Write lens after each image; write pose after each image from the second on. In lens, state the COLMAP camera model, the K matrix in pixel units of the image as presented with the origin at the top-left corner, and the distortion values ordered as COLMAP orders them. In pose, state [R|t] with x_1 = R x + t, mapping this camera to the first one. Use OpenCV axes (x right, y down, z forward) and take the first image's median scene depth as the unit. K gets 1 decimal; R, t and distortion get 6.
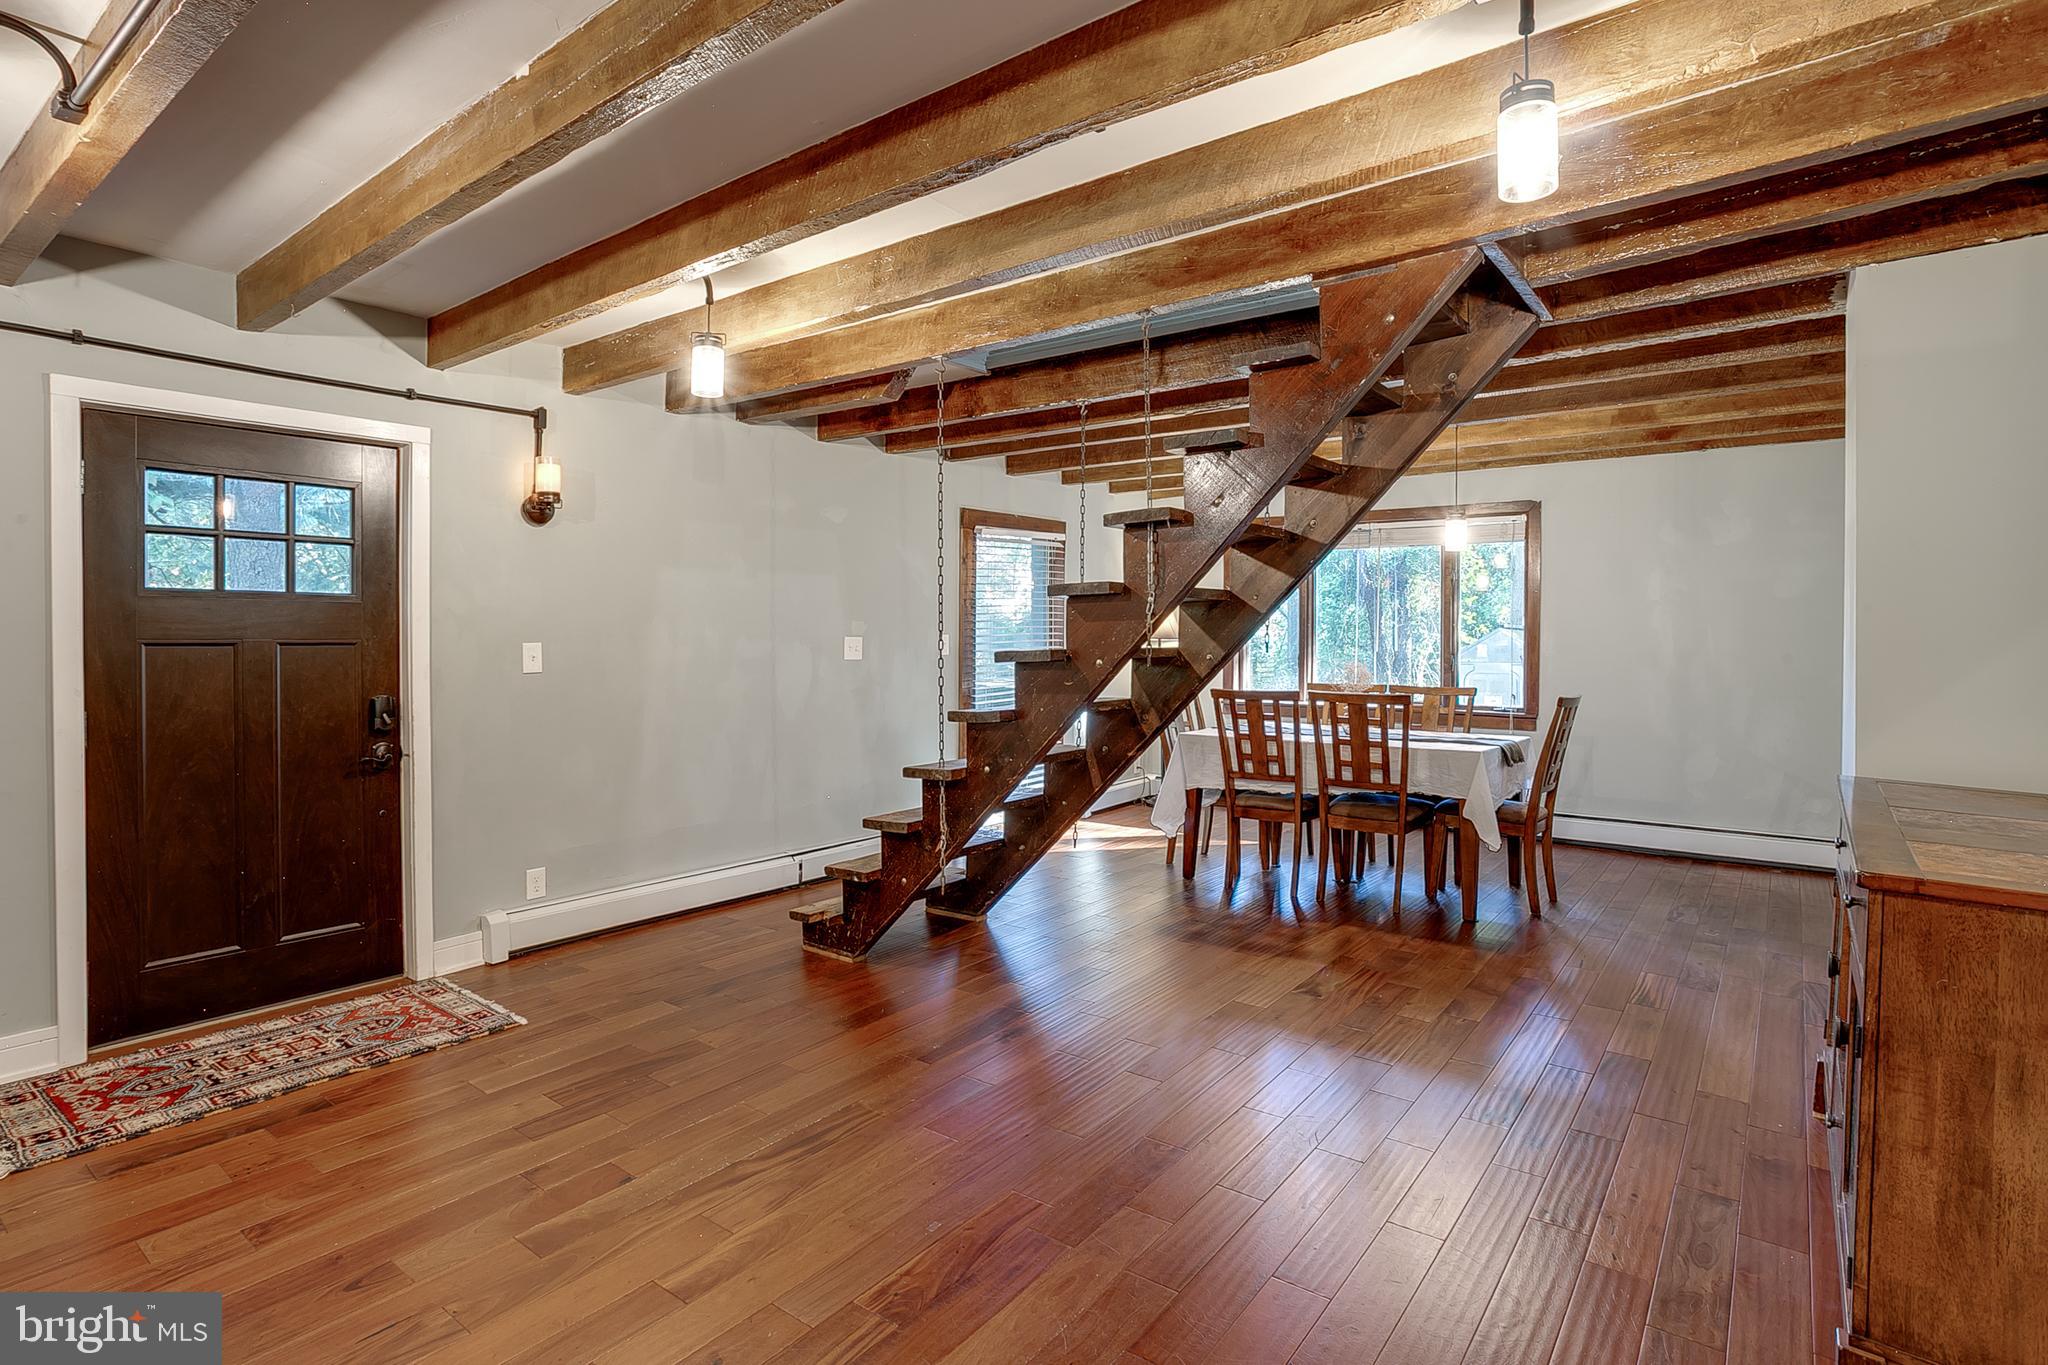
lens RADIAL K [[989.2, 0, 942.8], [0, 989.2, 642.1], [0, 0, 1]] dist [-0.028262, 0.013542]
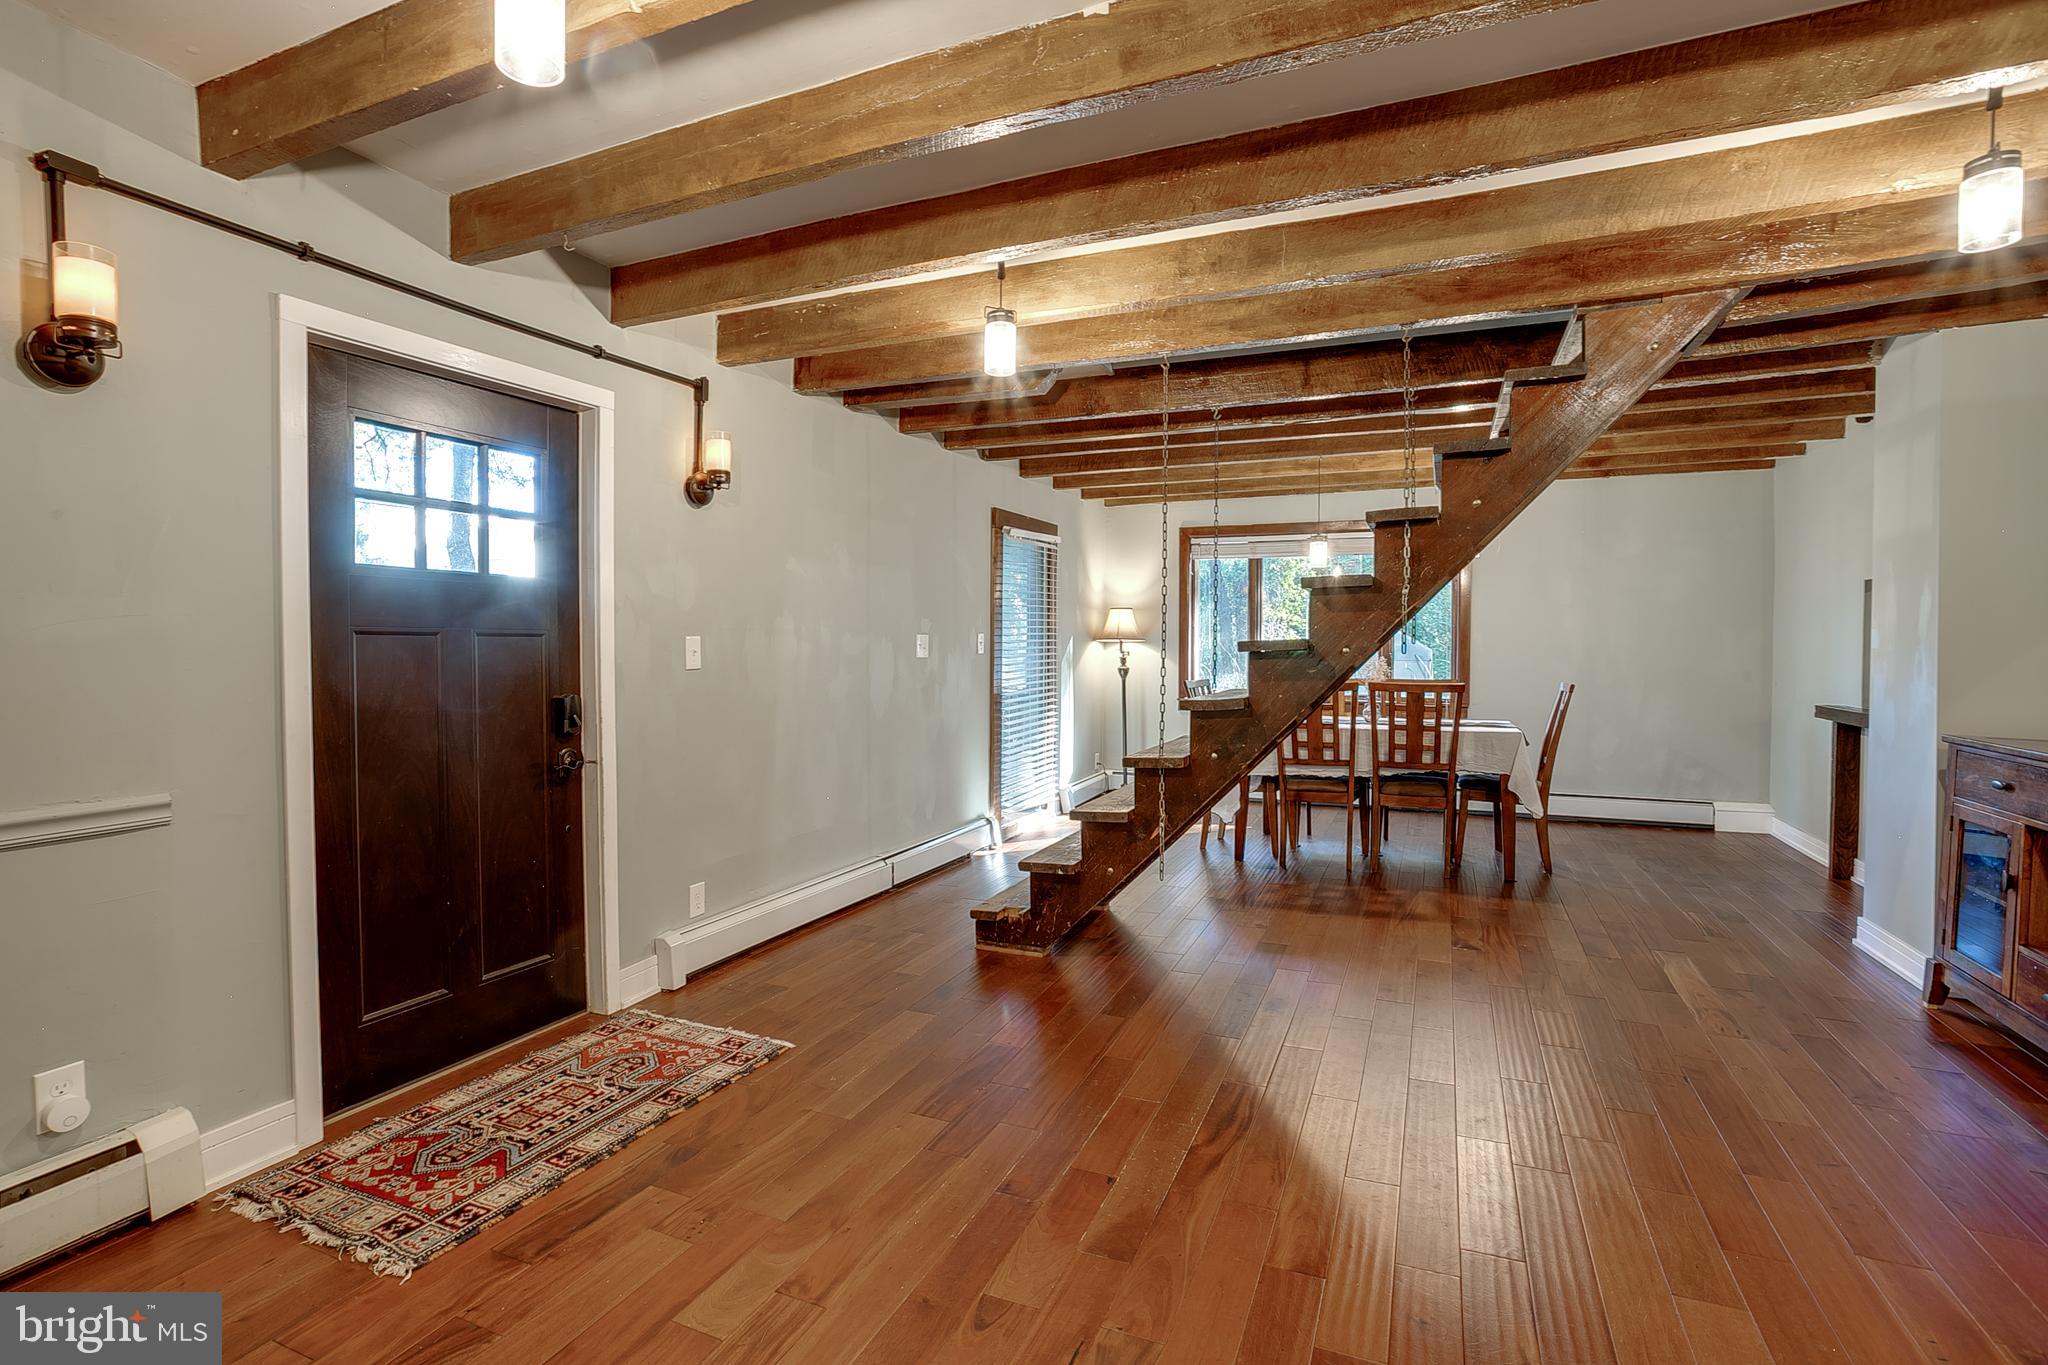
lens RADIAL K [[989.2, 0, 912.4], [0, 989.2, 664.2], [0, 0, 1]] dist [-0.028262, 0.013542]
pose [[0.970637, -0.006803, 0.240454, -0.520109], [0.004308, 0.999931, 0.010901, 0.020446], [-0.240511, -0.009545, 0.970599, 0.076781]]
